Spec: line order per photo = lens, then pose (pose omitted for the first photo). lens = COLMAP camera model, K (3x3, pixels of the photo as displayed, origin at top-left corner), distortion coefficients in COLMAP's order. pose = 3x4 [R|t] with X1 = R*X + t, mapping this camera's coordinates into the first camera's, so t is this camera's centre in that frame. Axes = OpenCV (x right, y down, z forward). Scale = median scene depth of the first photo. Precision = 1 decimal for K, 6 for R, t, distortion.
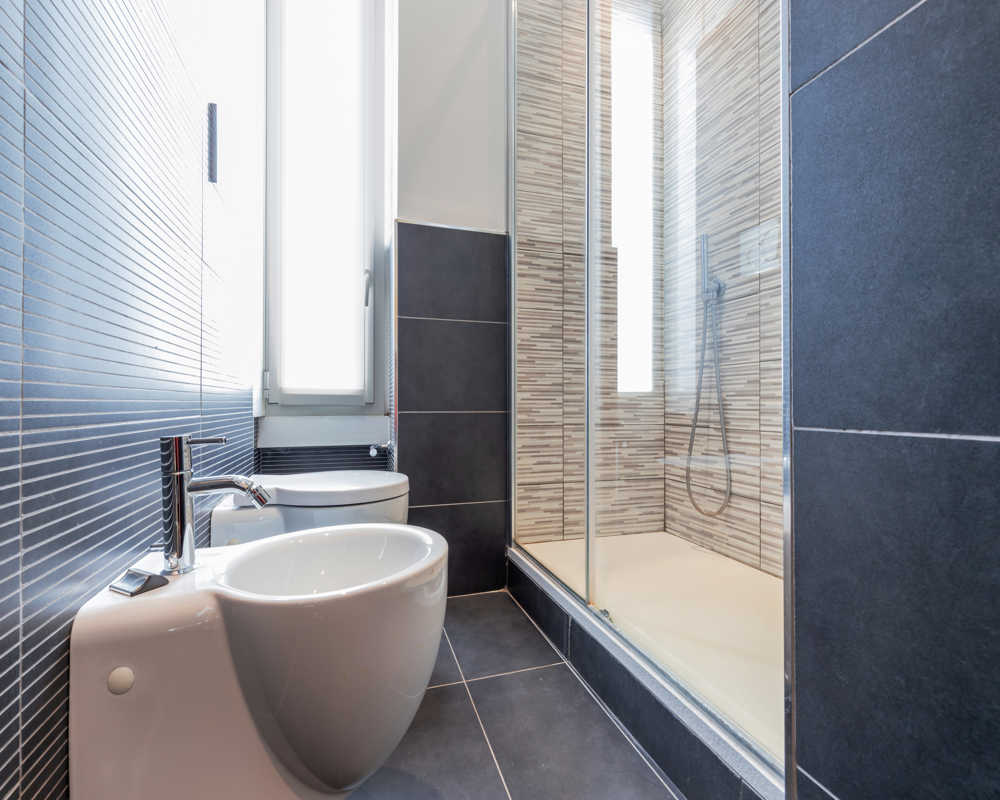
lens RADIAL K [[460.2, 0, 498.6], [0, 460.2, 402.8], [0, 0, 1]] dist [0.001746, -0.000107]
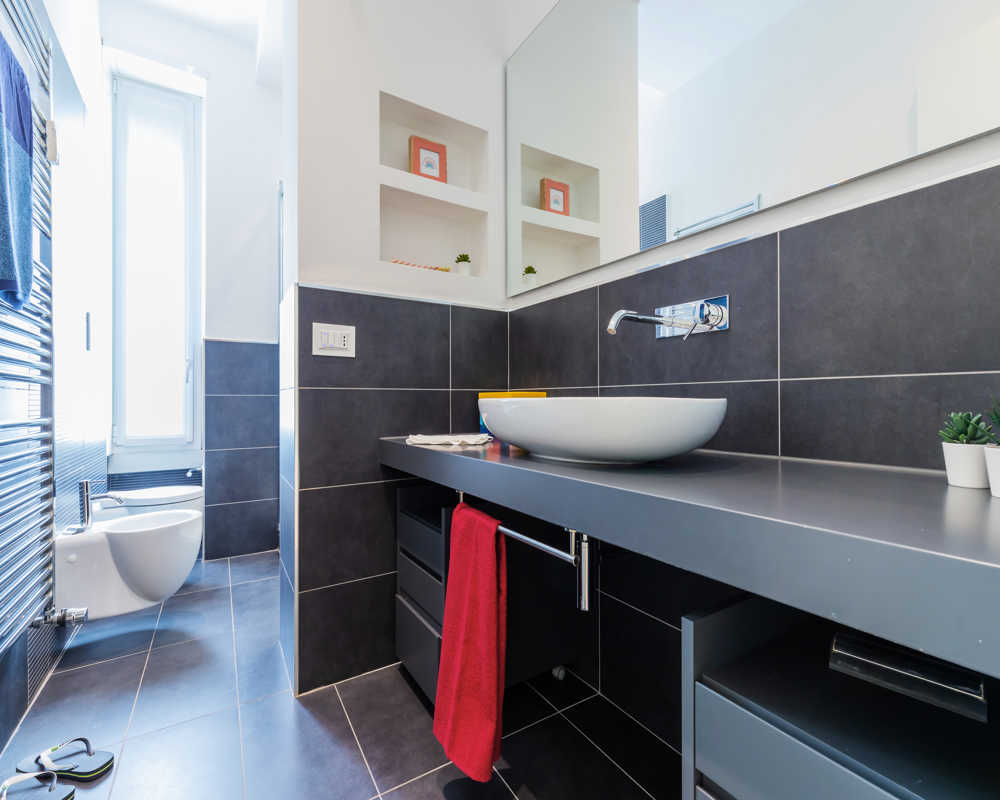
lens RADIAL K [[460.2, 0, 502.1], [0, 460.2, 398.9], [0, 0, 1]] dist [0.001746, -0.000107]
pose [[0.968033, -0.004353, 0.250786, 0.459272], [0.004772, 0.999988, -0.001063, -0.177592], [-0.250779, 0.002226, 0.968042, -1.021955]]
